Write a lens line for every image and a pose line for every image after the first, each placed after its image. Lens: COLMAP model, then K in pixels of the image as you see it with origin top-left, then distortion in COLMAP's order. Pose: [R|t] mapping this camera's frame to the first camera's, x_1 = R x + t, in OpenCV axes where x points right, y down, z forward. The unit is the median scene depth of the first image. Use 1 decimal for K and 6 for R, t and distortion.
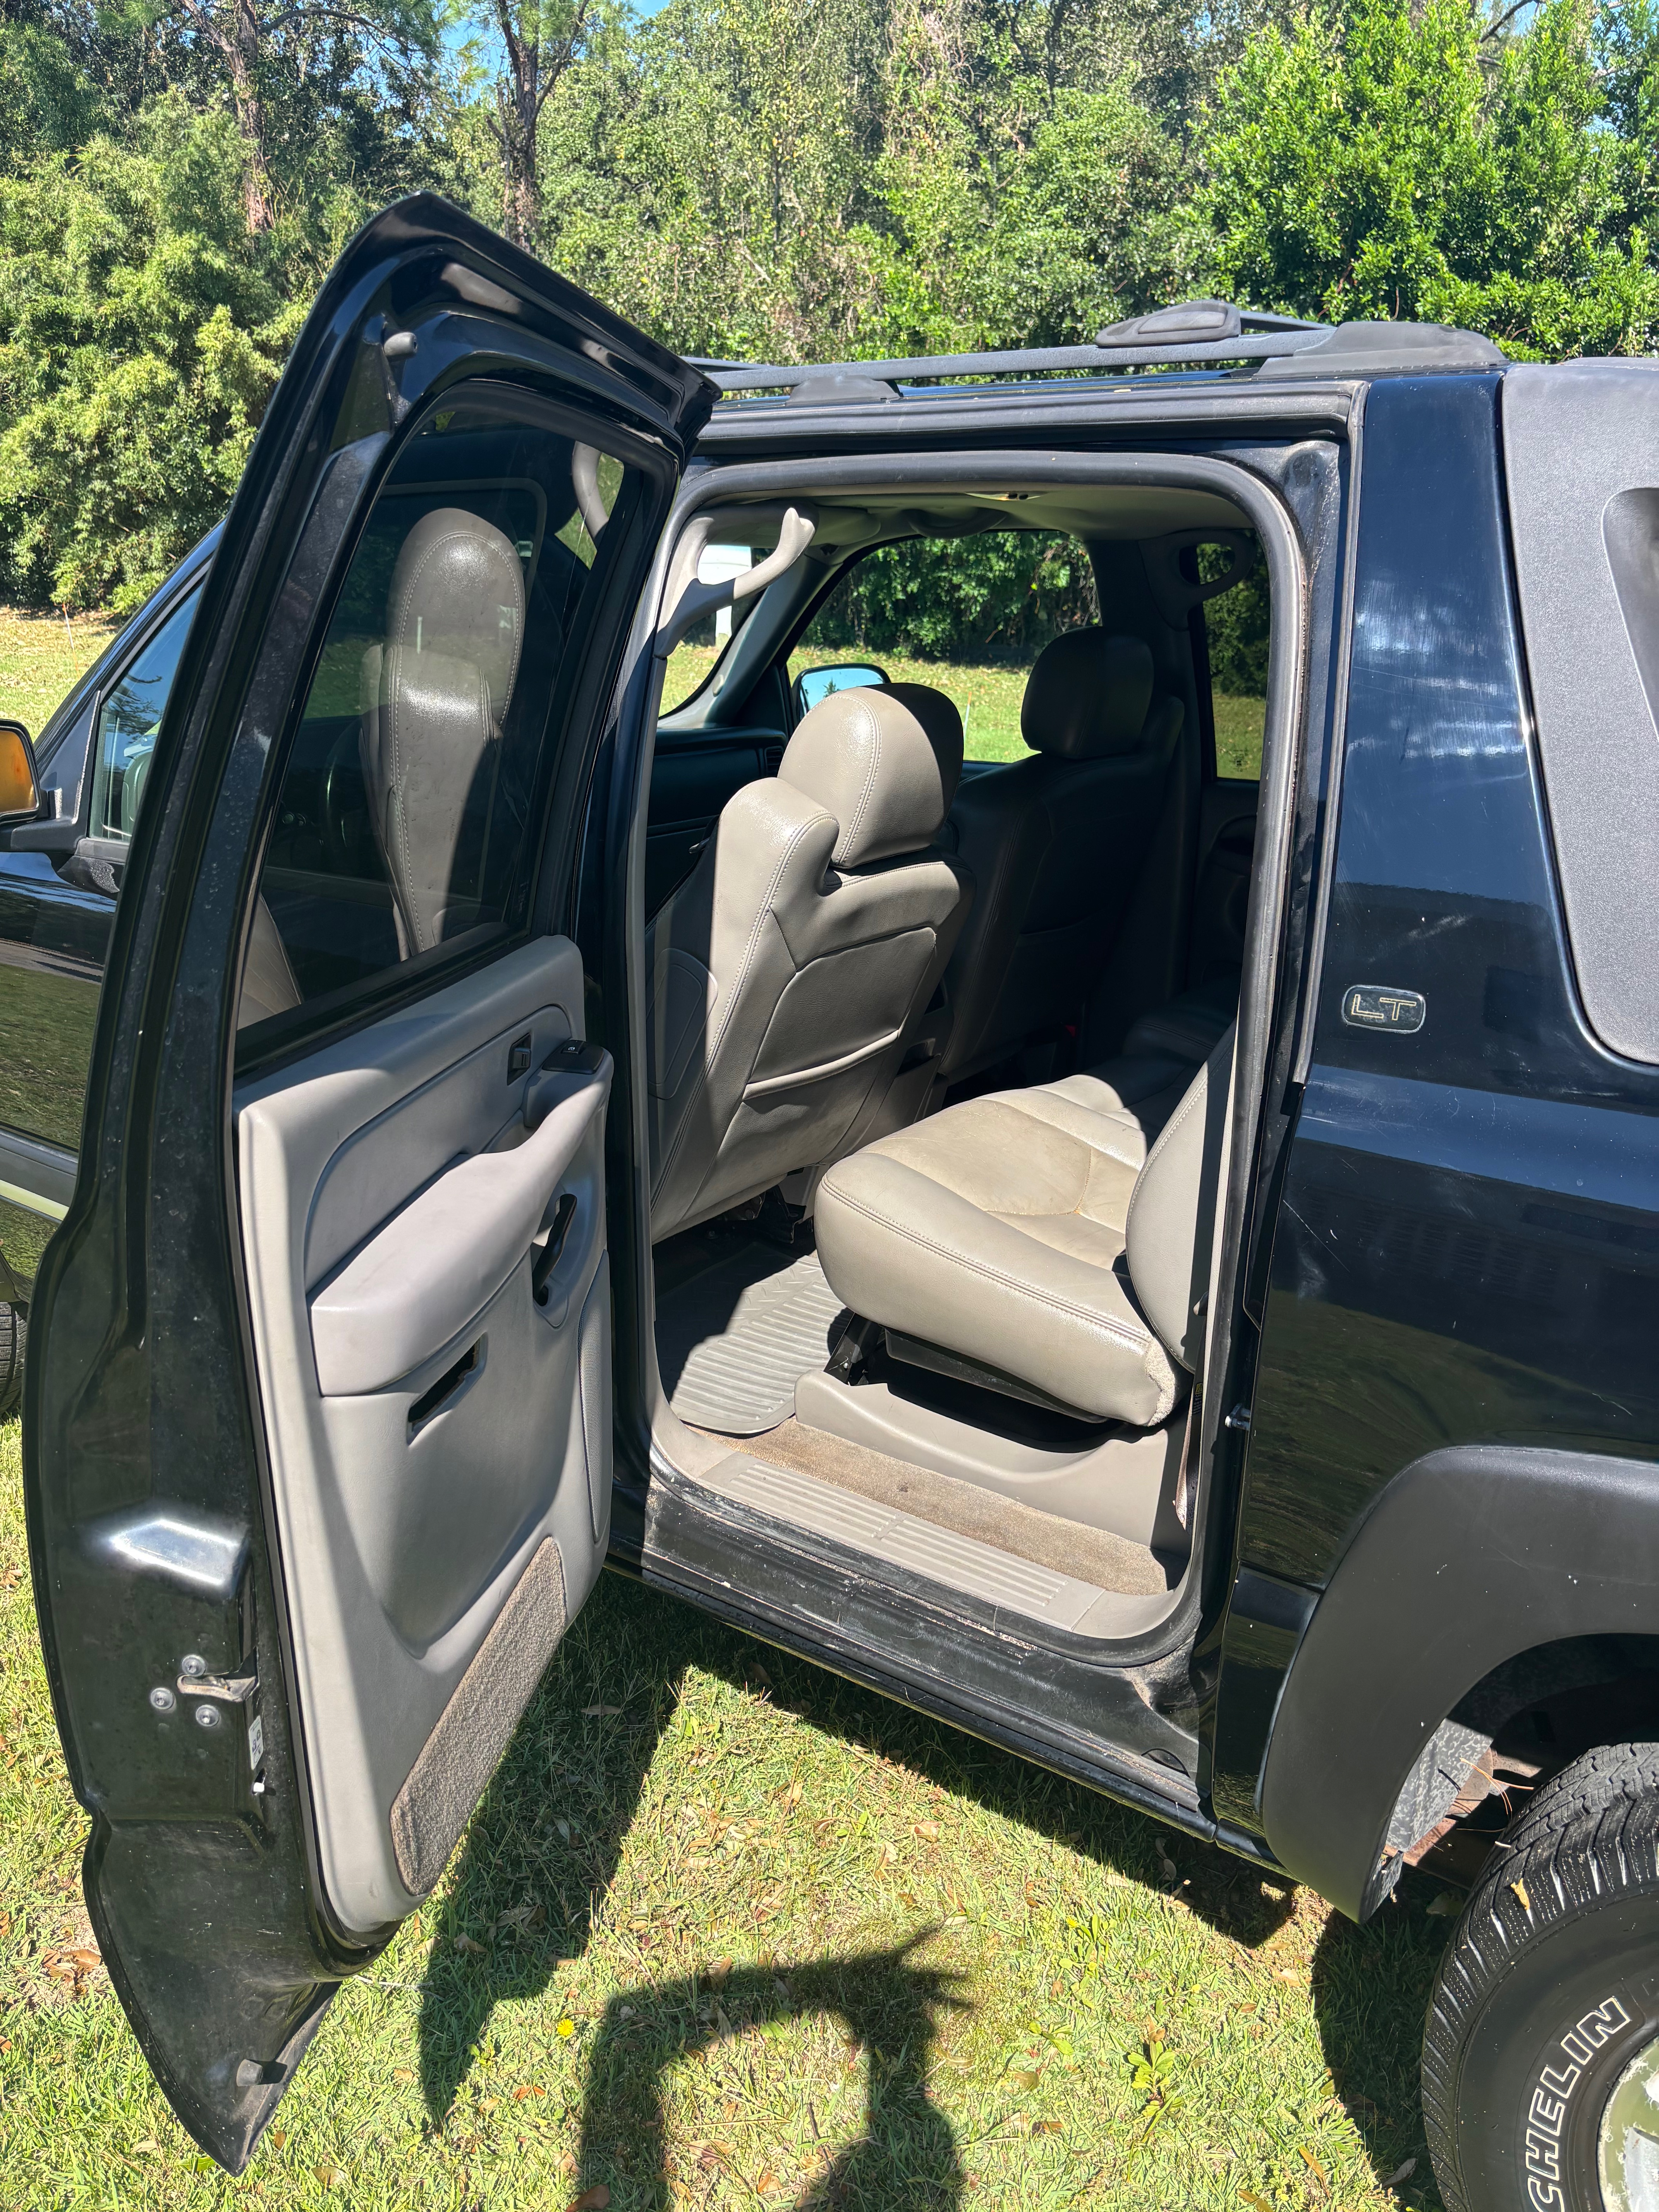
lens RADIAL K [[1674.9, 0, 826.4], [0, 1674.9, 1113.0], [0, 0, 1]] dist [0.039337, -0.038652]
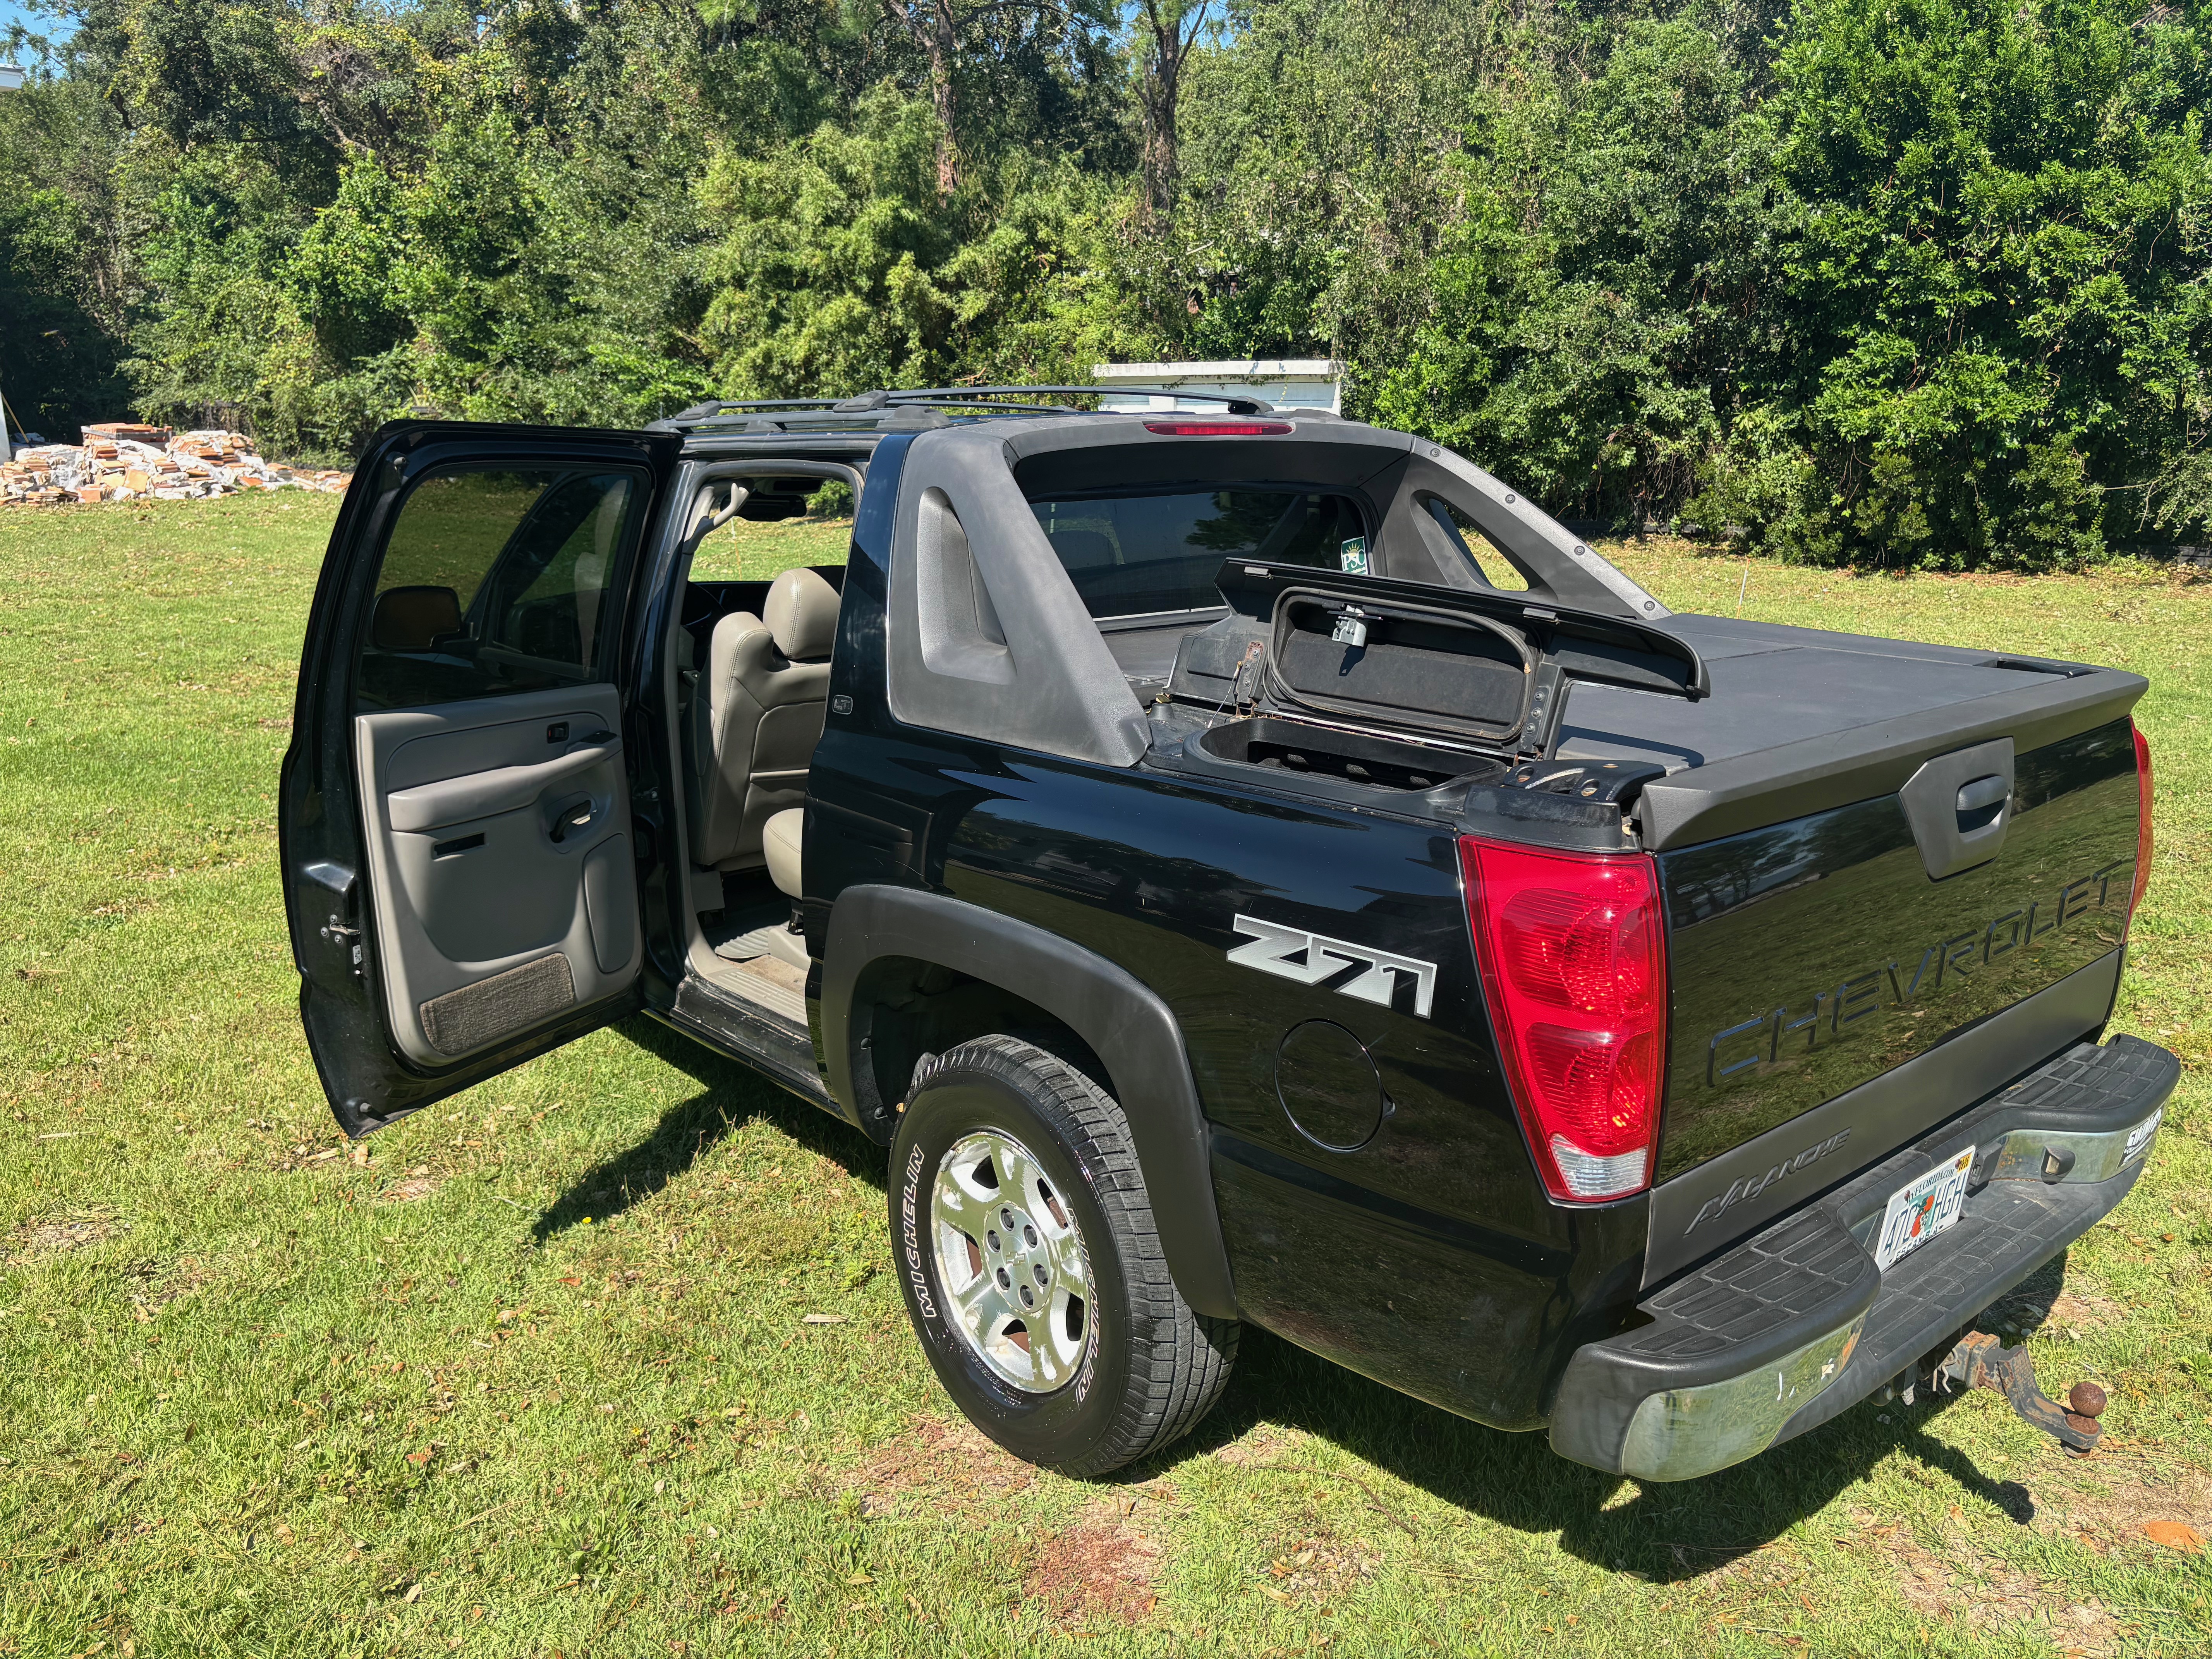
lens RADIAL K [[1674.9, 0, 1108.8], [0, 1674.9, 832.7], [0, 0, 1]] dist [0.039337, -0.038652]
pose [[0.968324, 0.033333, -0.247462, 0.098338], [-0.054828, 0.995247, -0.080485, 0.021854], [0.243603, 0.091503, 0.965549, -0.087821]]
